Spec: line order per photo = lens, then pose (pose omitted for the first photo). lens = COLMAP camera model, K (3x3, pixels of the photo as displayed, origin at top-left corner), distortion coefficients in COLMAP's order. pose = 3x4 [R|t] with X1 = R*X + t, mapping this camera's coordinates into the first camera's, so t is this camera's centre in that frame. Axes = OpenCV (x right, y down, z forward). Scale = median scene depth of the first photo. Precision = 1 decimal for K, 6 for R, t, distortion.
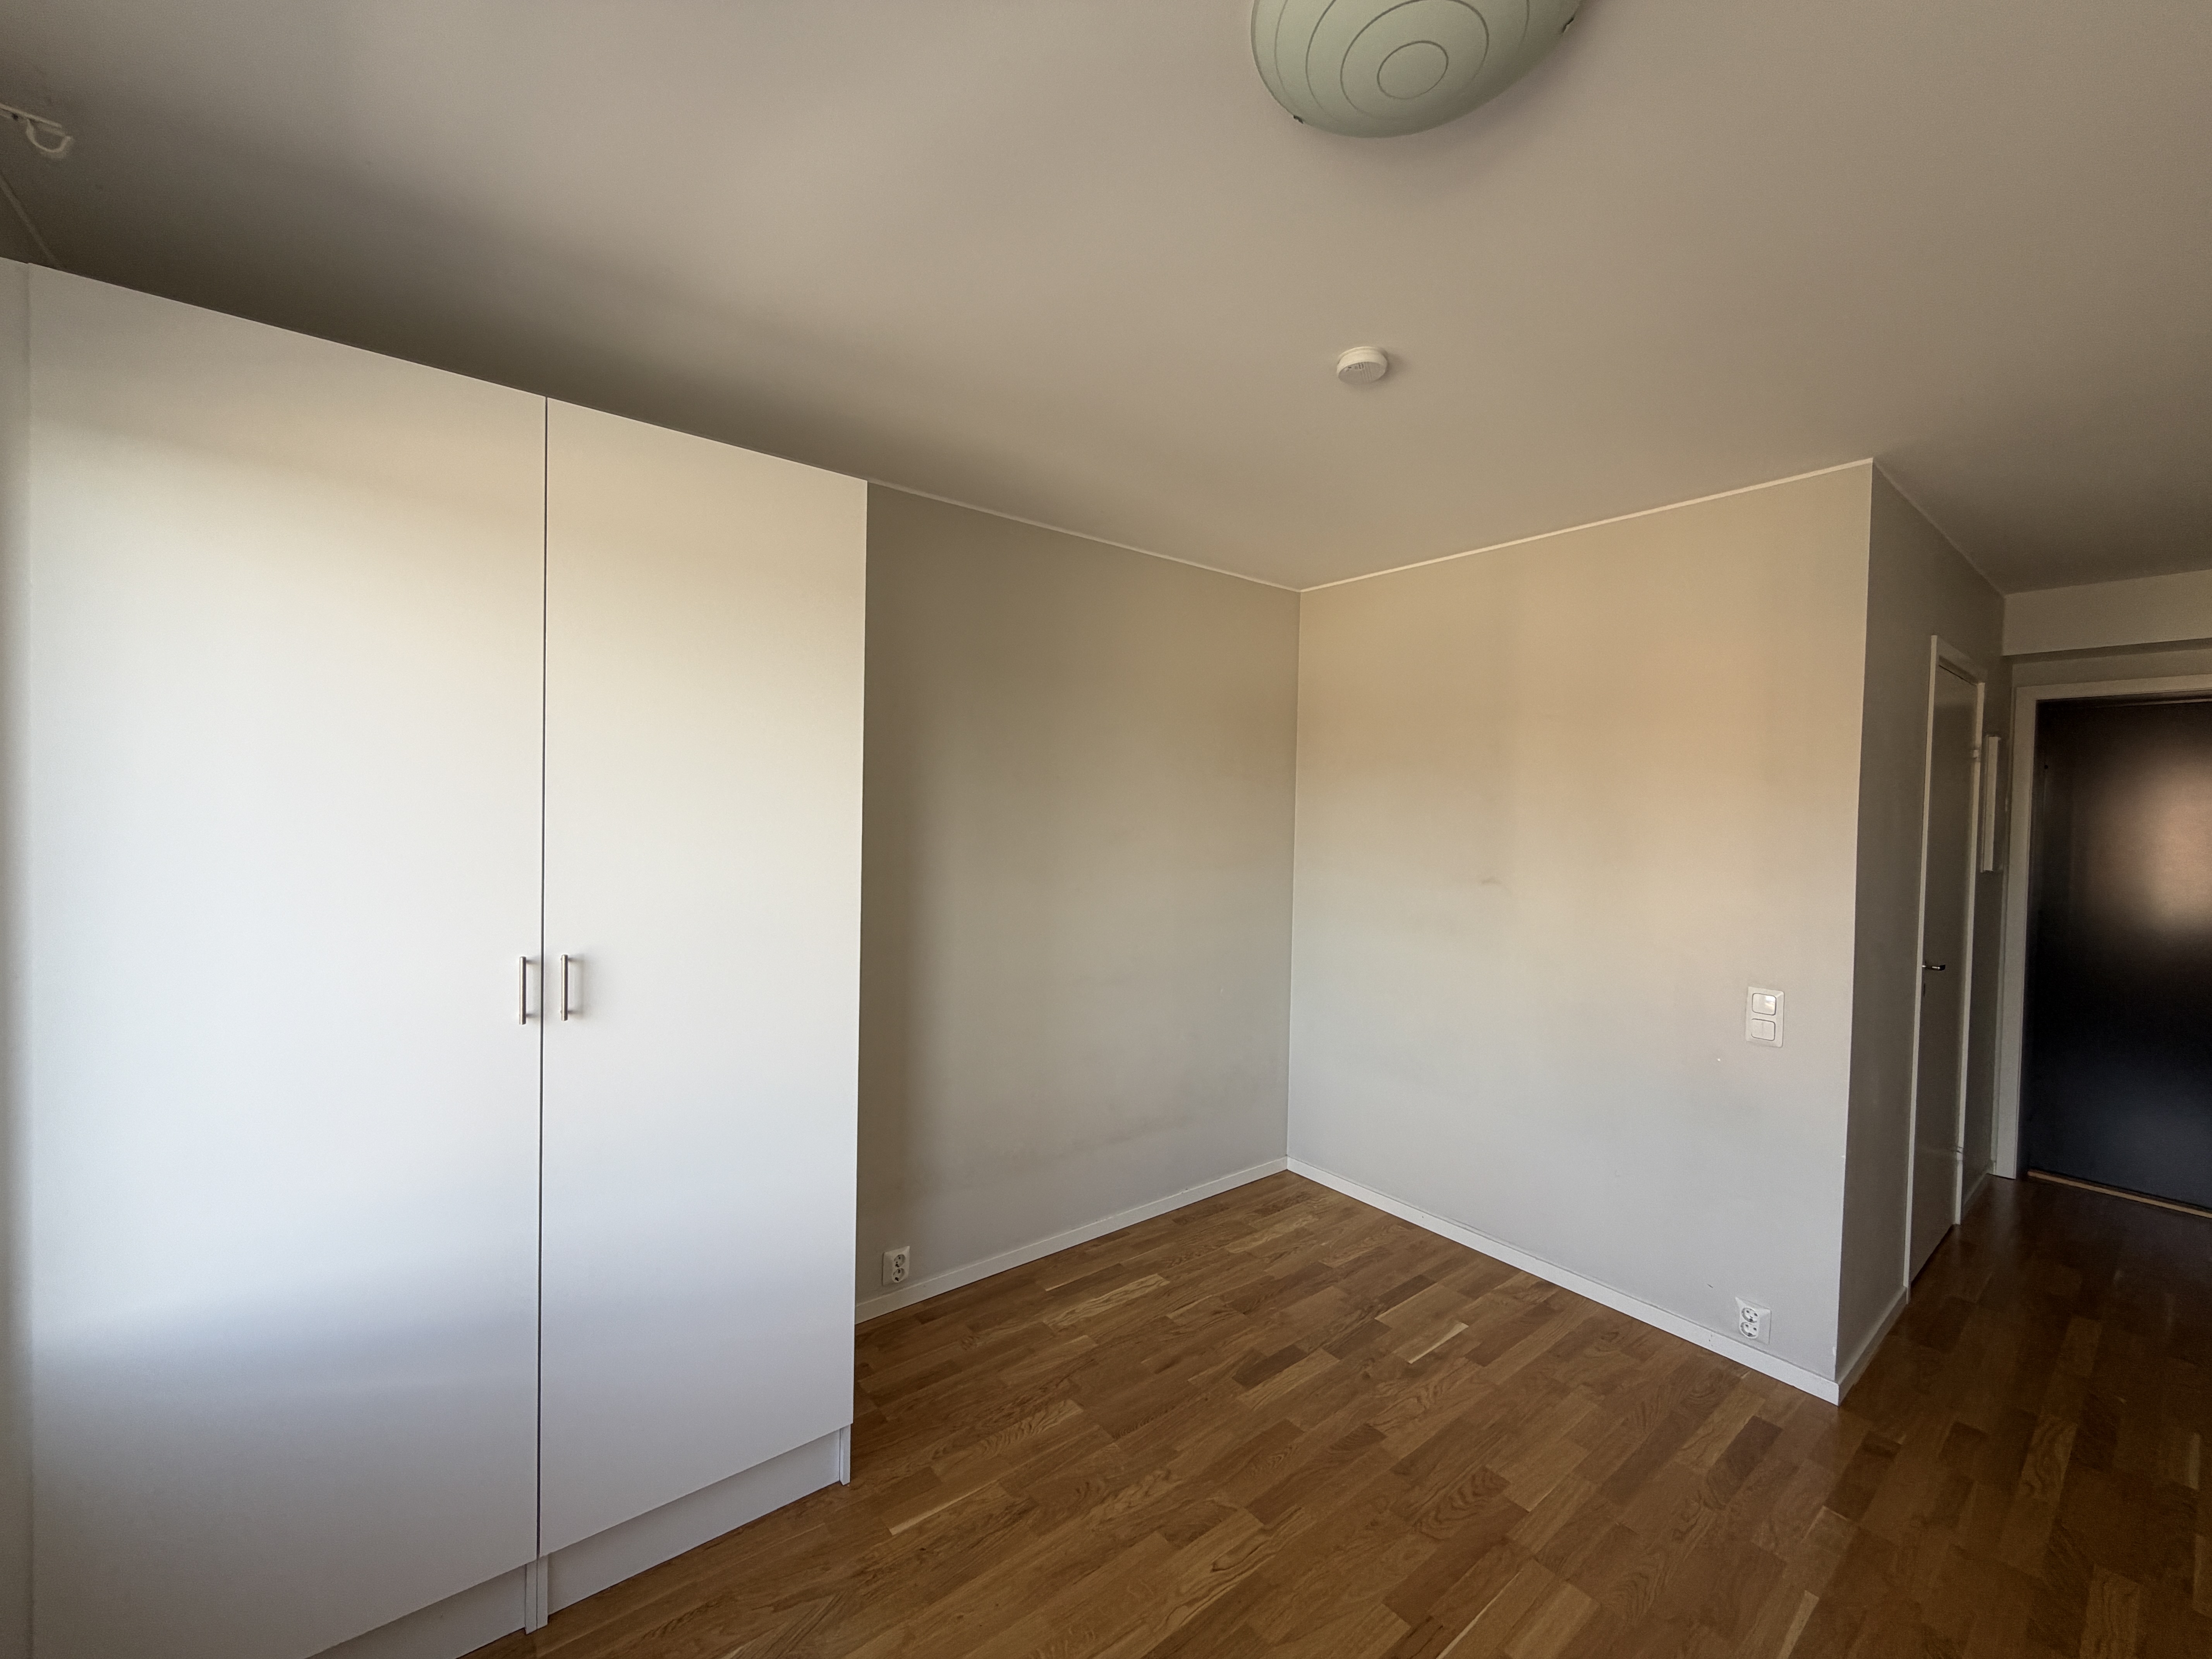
lens RADIAL K [[882.0, 0, 1098.3], [0, 882.0, 828.6], [0, 0, 1]] dist [0.000762, 0.000338]
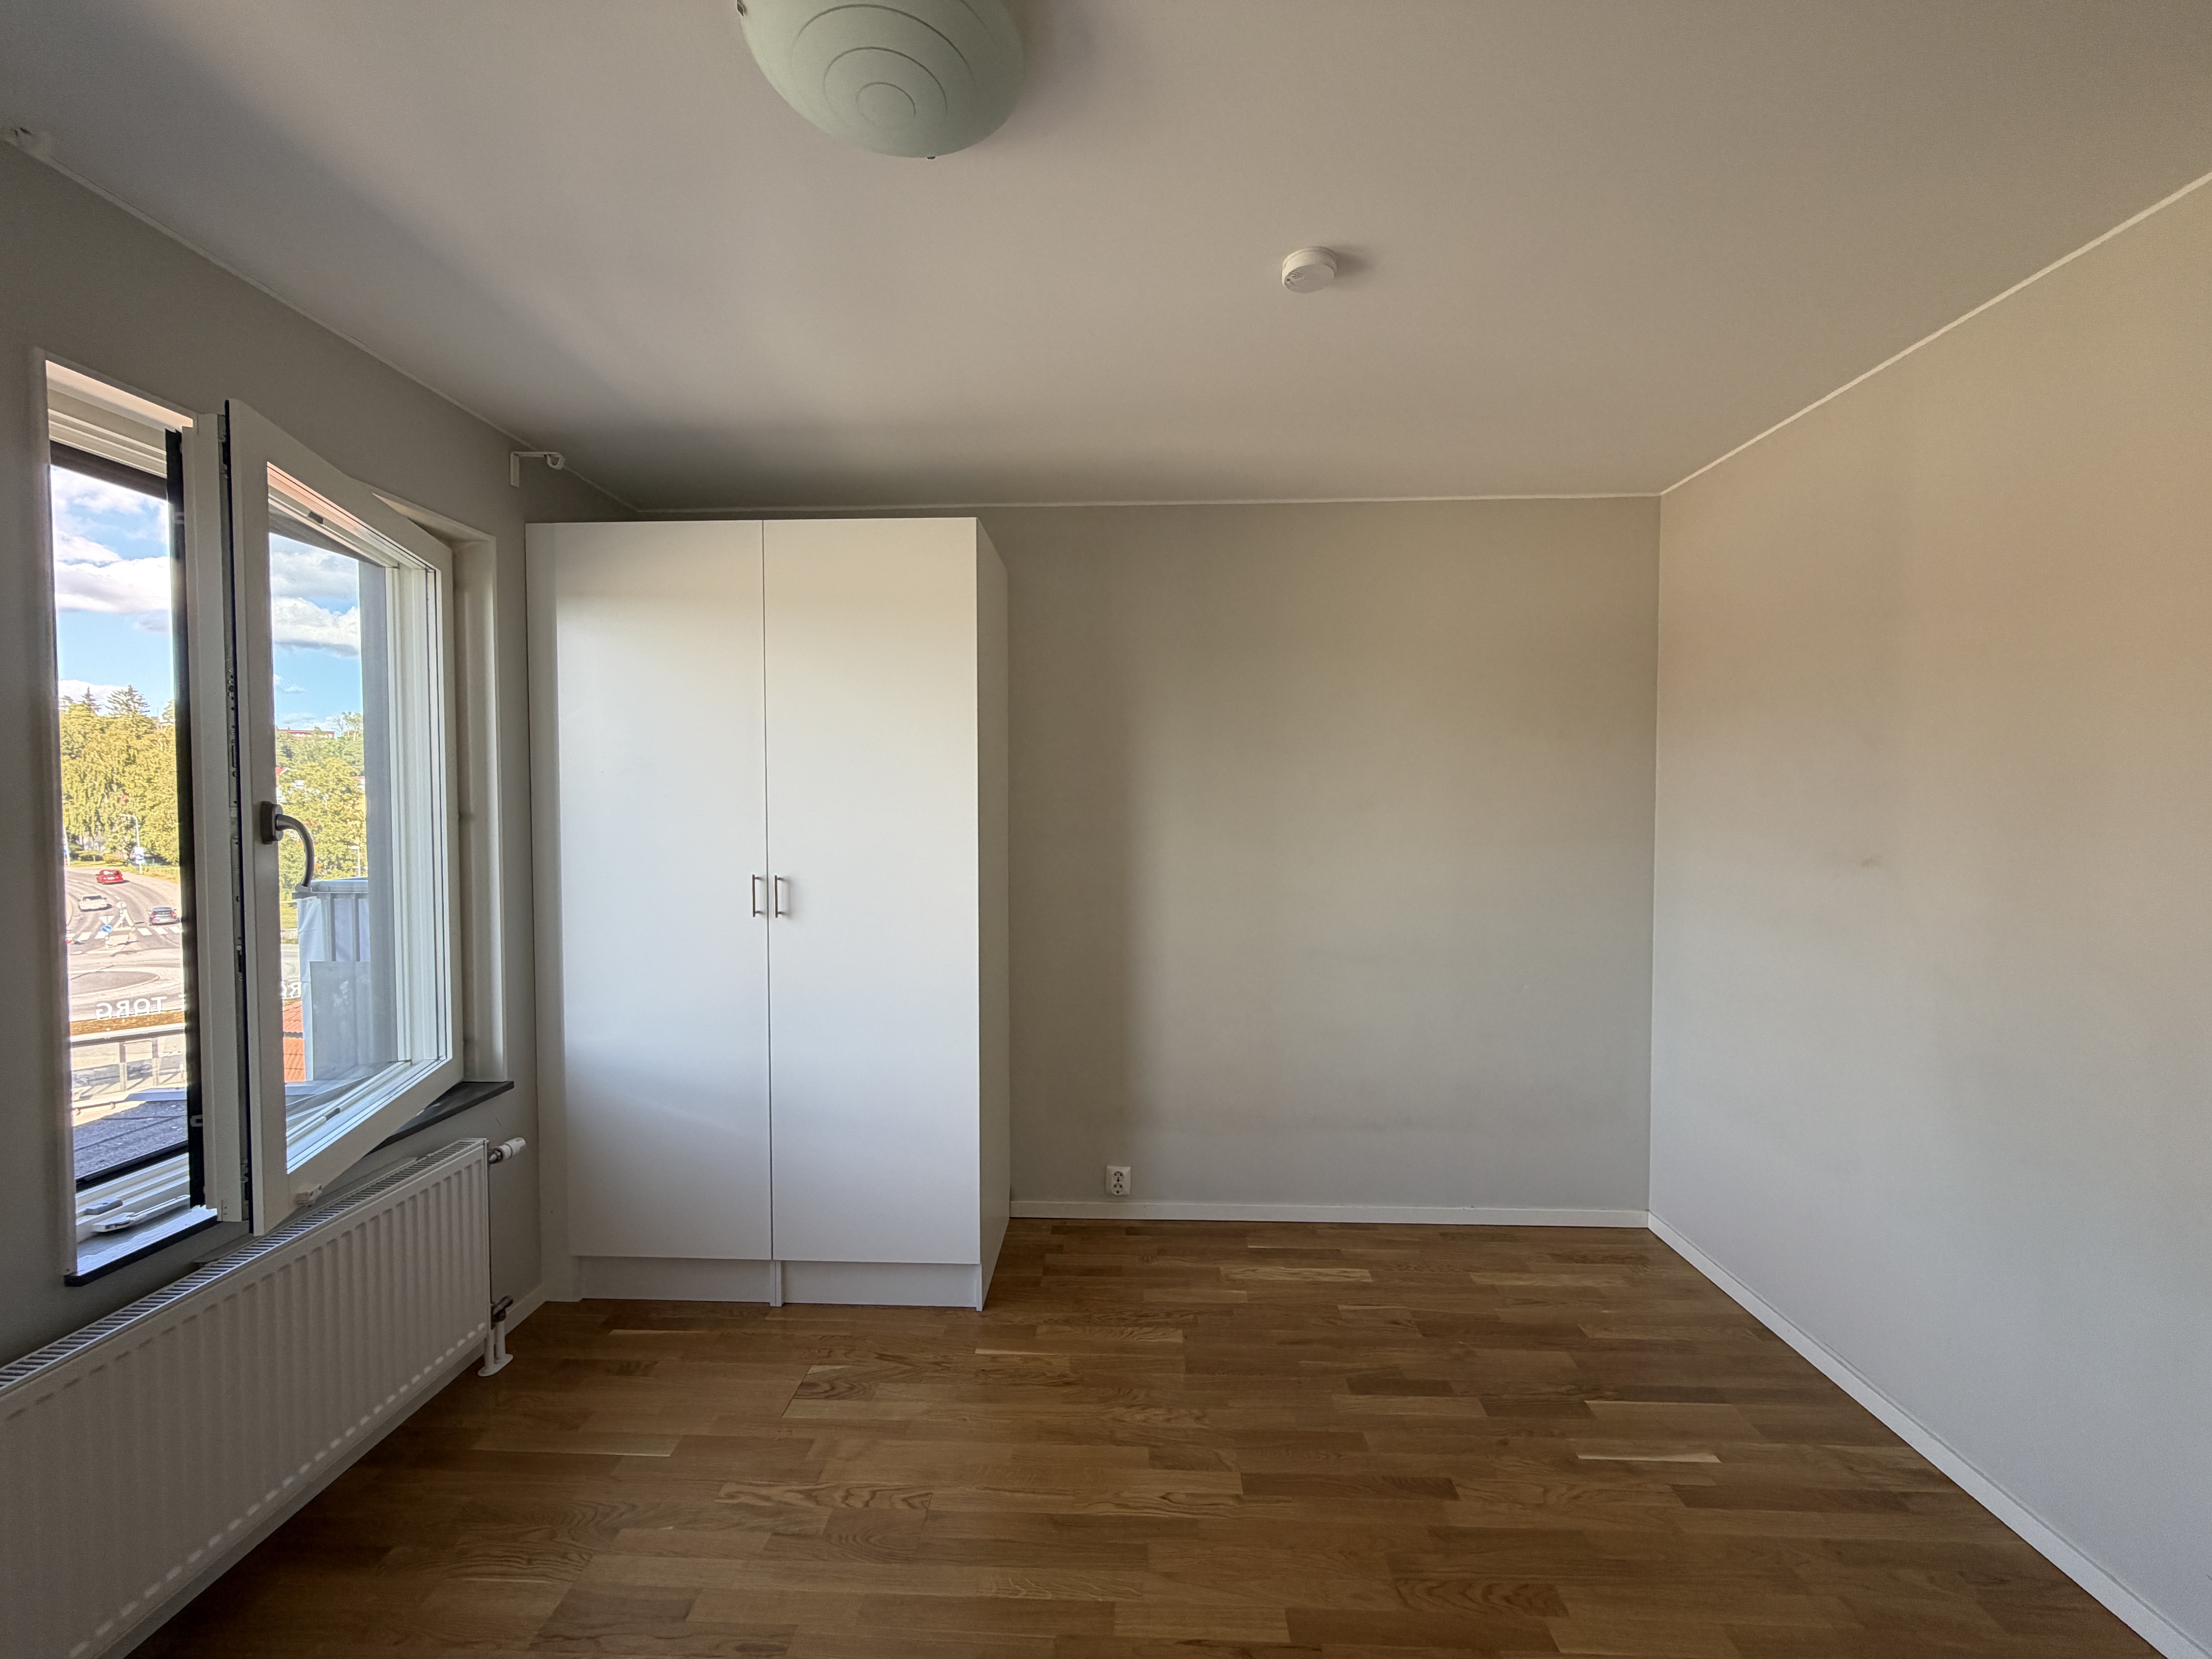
lens RADIAL K [[878.0, 0, 1097.9], [0, 878.0, 833.0], [0, 0, 1]] dist [-0.001407, 0.000542]
pose [[0.762569, 0.001013, -0.646906, 0.536866], [0.002265, 0.999988, 0.004236, 0.040909], [0.646903, -0.004695, 0.762558, 0.122790]]
